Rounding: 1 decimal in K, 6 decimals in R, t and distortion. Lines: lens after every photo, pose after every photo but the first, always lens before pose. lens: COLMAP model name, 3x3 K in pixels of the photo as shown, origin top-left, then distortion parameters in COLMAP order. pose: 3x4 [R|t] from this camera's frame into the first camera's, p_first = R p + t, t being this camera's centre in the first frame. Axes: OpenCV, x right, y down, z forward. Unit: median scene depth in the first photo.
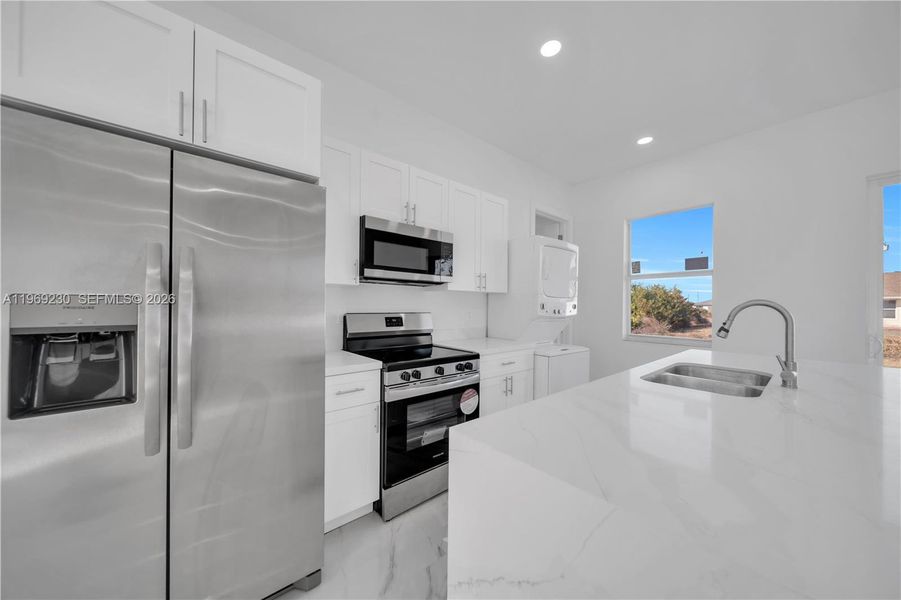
lens RADIAL K [[310.1, 0, 448.6], [0, 310.1, 303.7], [0, 0, 1]] dist [-0.001388, -0.000249]
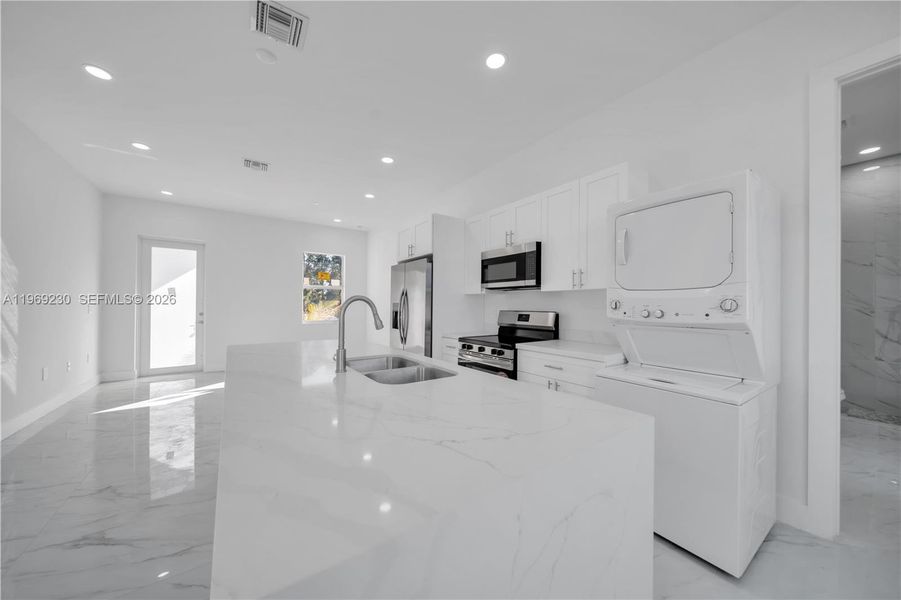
lens RADIAL K [[310.1, 0, 449.8], [0, 310.1, 304.8], [0, 0, 1]] dist [-0.001388, -0.000249]
pose [[-0.088174, -0.012085, -0.996032, 1.302411], [-0.003036, 0.999925, -0.011864, 0.021321], [0.996100, 0.001978, -0.088204, 0.884067]]
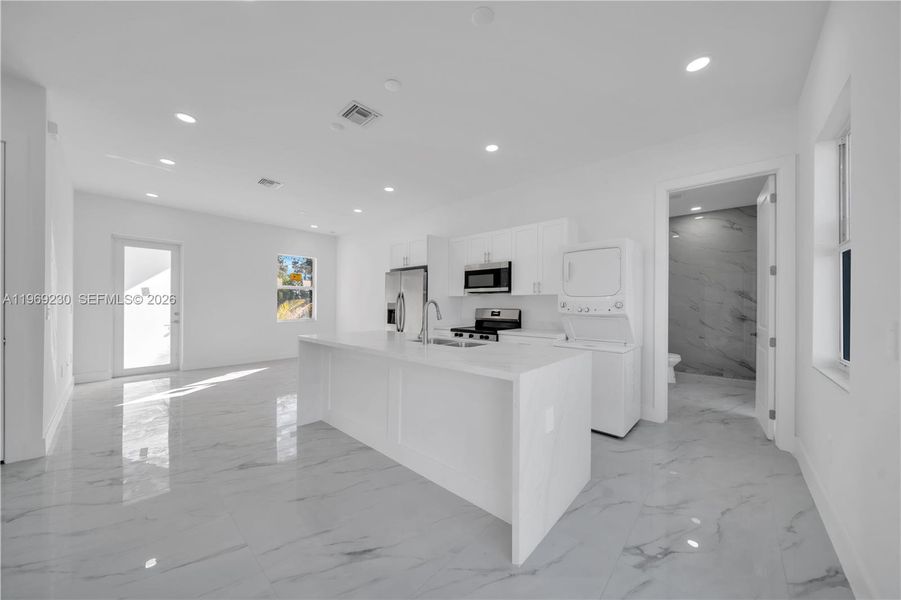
lens RADIAL K [[310.1, 0, 449.6], [0, 310.1, 305.8], [0, 0, 1]] dist [-0.001388, -0.000249]
pose [[0.132527, -0.004330, -0.991170, 1.809073], [0.000997, 0.999991, -0.004235, 0.020695], [0.991179, -0.000427, 0.132530, 0.526486]]
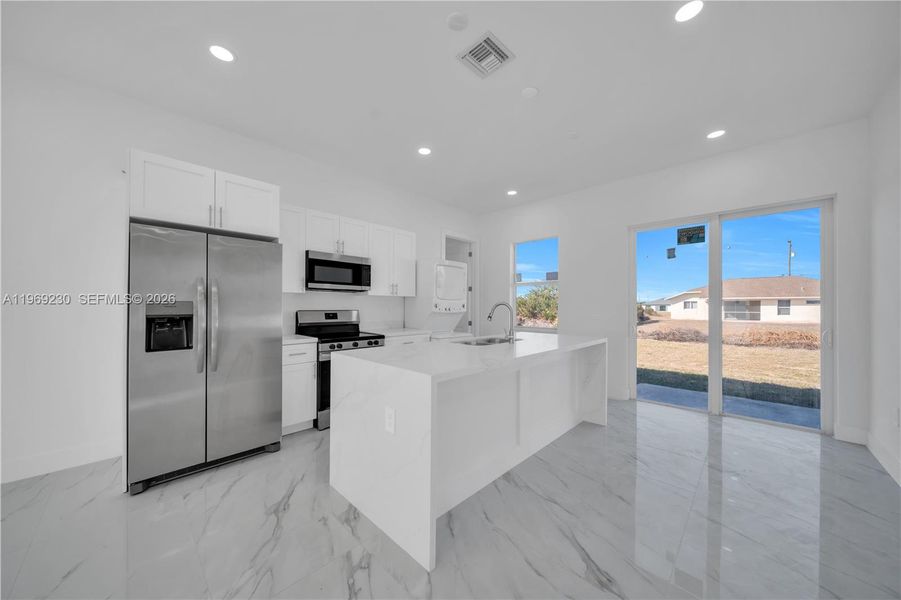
lens RADIAL K [[310.1, 0, 450.9], [0, 310.1, 304.8], [0, 0, 1]] dist [-0.001388, -0.000249]
pose [[0.994001, -0.002846, 0.109333, 0.267707], [0.002508, 0.999992, 0.003227, -0.000379], [-0.109342, -0.002934, 0.994000, -0.635836]]
